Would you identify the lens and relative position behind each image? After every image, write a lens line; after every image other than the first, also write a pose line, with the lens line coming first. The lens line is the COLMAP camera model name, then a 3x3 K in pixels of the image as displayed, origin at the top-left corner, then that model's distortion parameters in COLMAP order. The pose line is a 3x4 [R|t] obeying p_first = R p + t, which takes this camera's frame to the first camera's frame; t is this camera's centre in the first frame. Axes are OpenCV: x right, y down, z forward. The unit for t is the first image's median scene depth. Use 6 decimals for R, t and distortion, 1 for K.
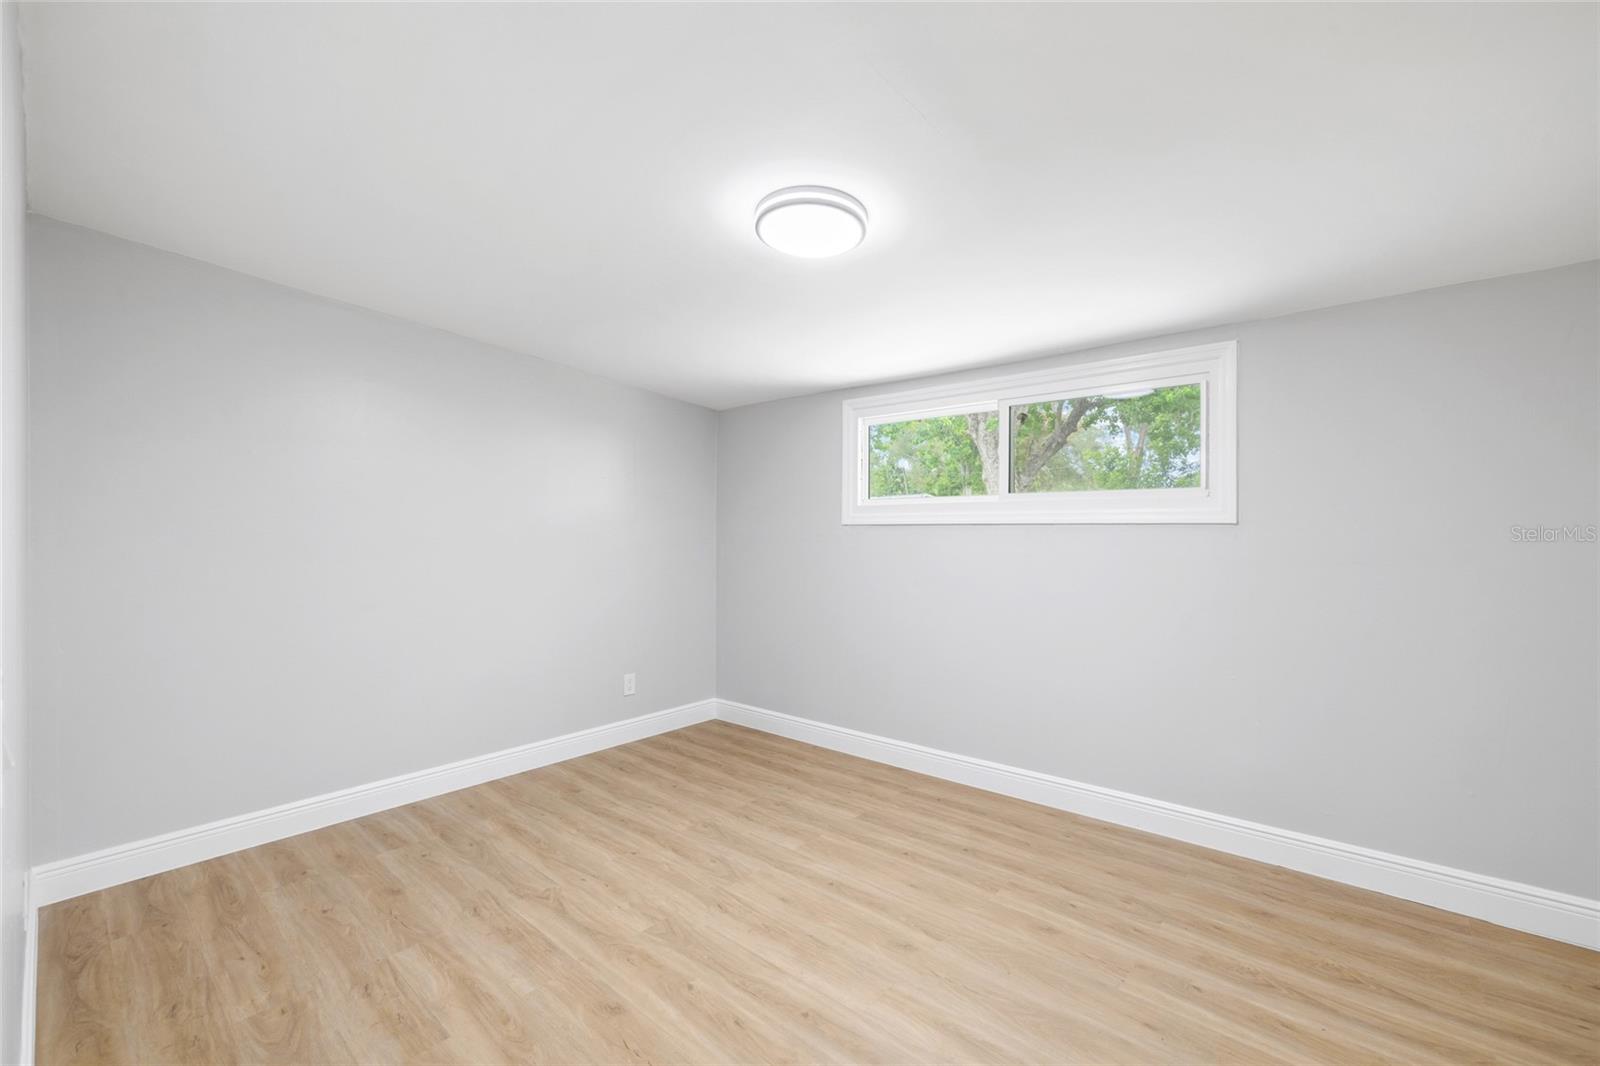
lens RADIAL K [[667.9, 0, 797.3], [0, 667.9, 526.2], [0, 0, 1]] dist [-0.001493, 0.000457]
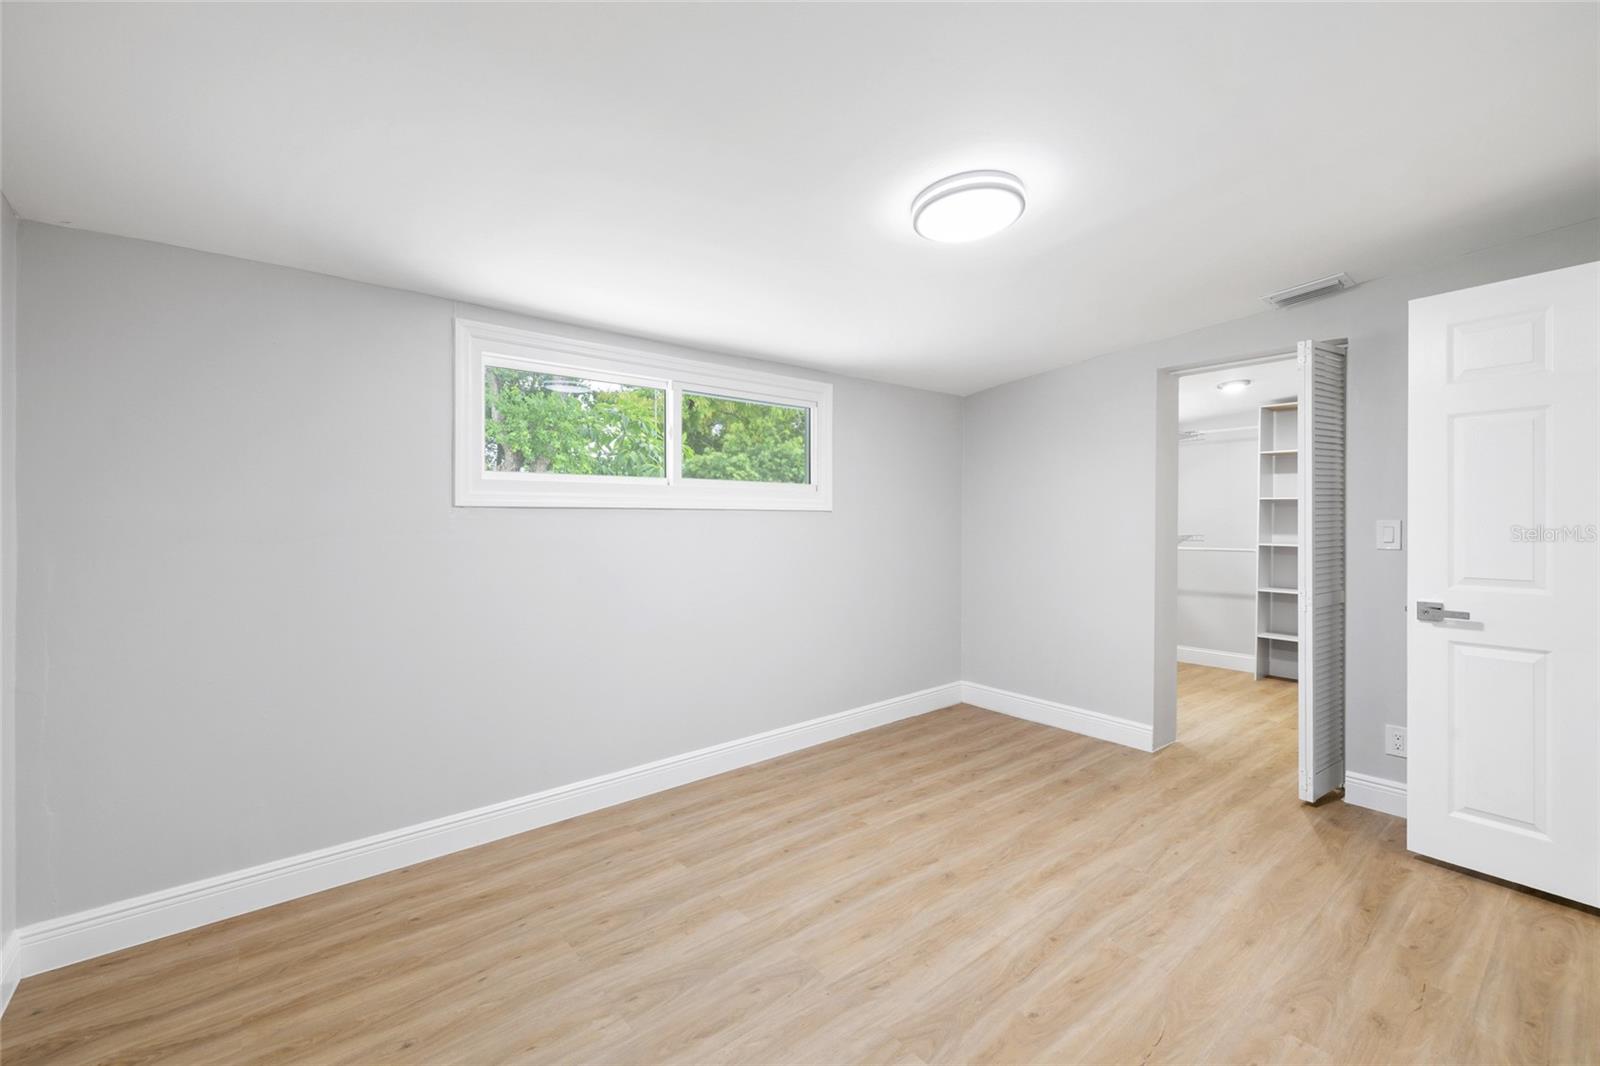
lens RADIAL K [[667.9, 0, 798.9], [0, 667.9, 532.4], [0, 0, 1]] dist [-0.001493, 0.000457]
pose [[0.167003, -0.017524, 0.985801, -0.739558], [-0.000841, 0.999839, 0.017916, 0.014614], [-0.985956, -0.003821, 0.166961, 0.788752]]
